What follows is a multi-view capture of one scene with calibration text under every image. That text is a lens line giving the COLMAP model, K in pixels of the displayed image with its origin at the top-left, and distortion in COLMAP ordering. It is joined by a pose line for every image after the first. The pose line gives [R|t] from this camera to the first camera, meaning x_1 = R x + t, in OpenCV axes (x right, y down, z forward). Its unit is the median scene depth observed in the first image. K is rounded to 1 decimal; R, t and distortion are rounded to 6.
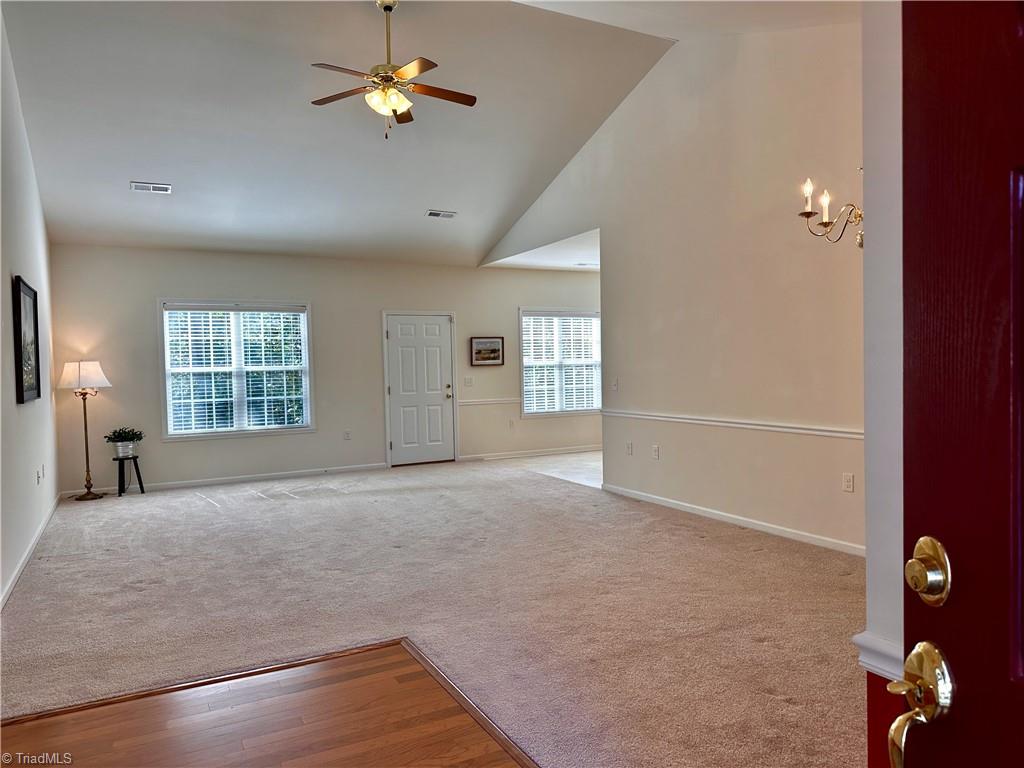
lens RADIAL K [[712.9, 0, 517.3], [0, 712.9, 382.4], [0, 0, 1]] dist [0.078768, -0.085357]
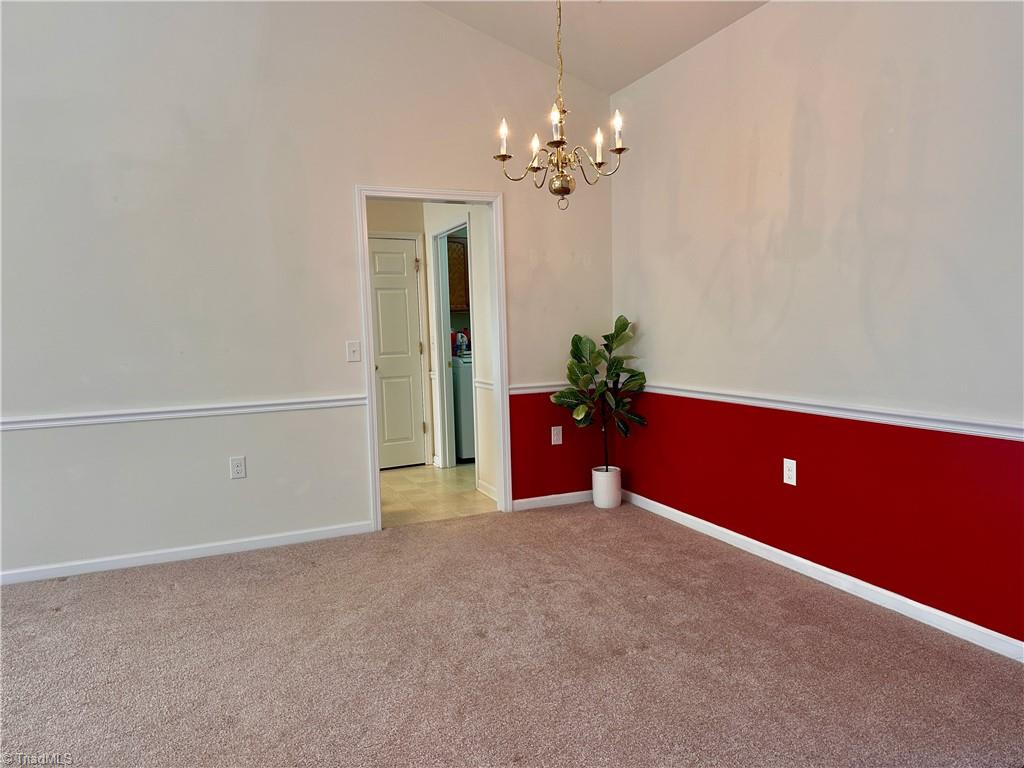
lens RADIAL K [[712.9, 0, 498.5], [0, 712.9, 413.7], [0, 0, 1]] dist [0.078768, -0.085357]
pose [[0.096392, -0.110695, 0.989169, -0.186823], [0.052230, 0.992990, 0.106033, 0.000864], [-0.993972, 0.041444, 0.101498, 0.340097]]
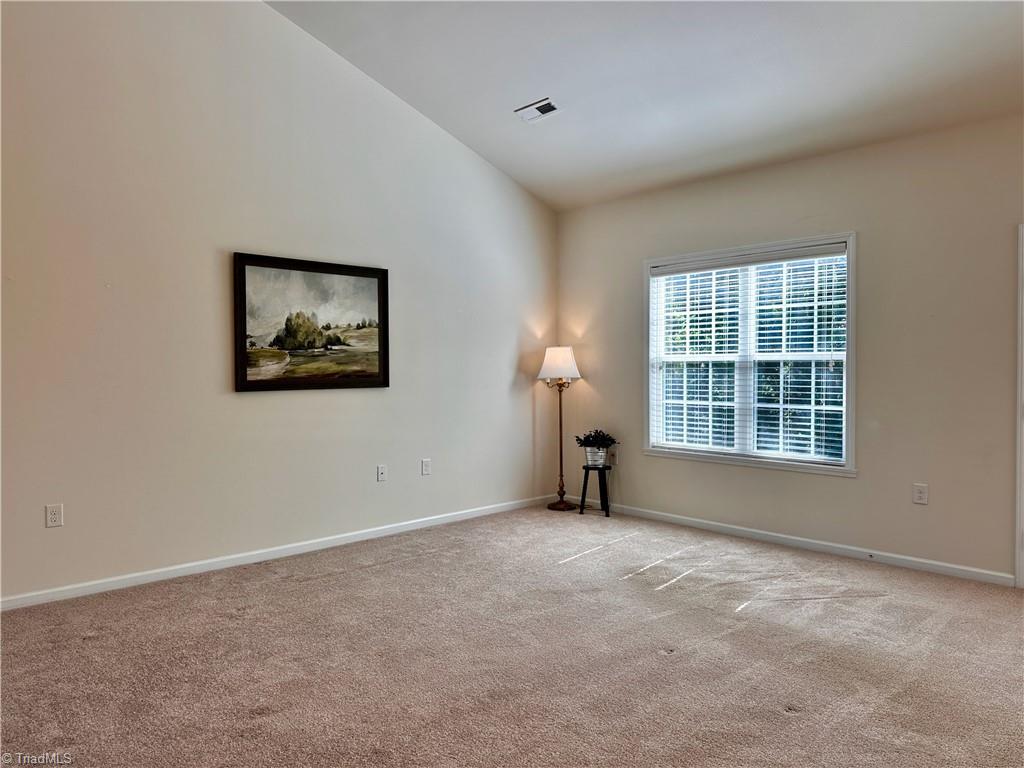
lens RADIAL K [[712.9, 0, 516.4], [0, 712.9, 381.9], [0, 0, 1]] dist [0.078768, -0.085357]
pose [[0.258095, 0.042711, -0.965175, 0.170527], [-0.024752, 0.998987, 0.037588, -0.015469], [0.965802, 0.014189, 0.258890, 0.636018]]
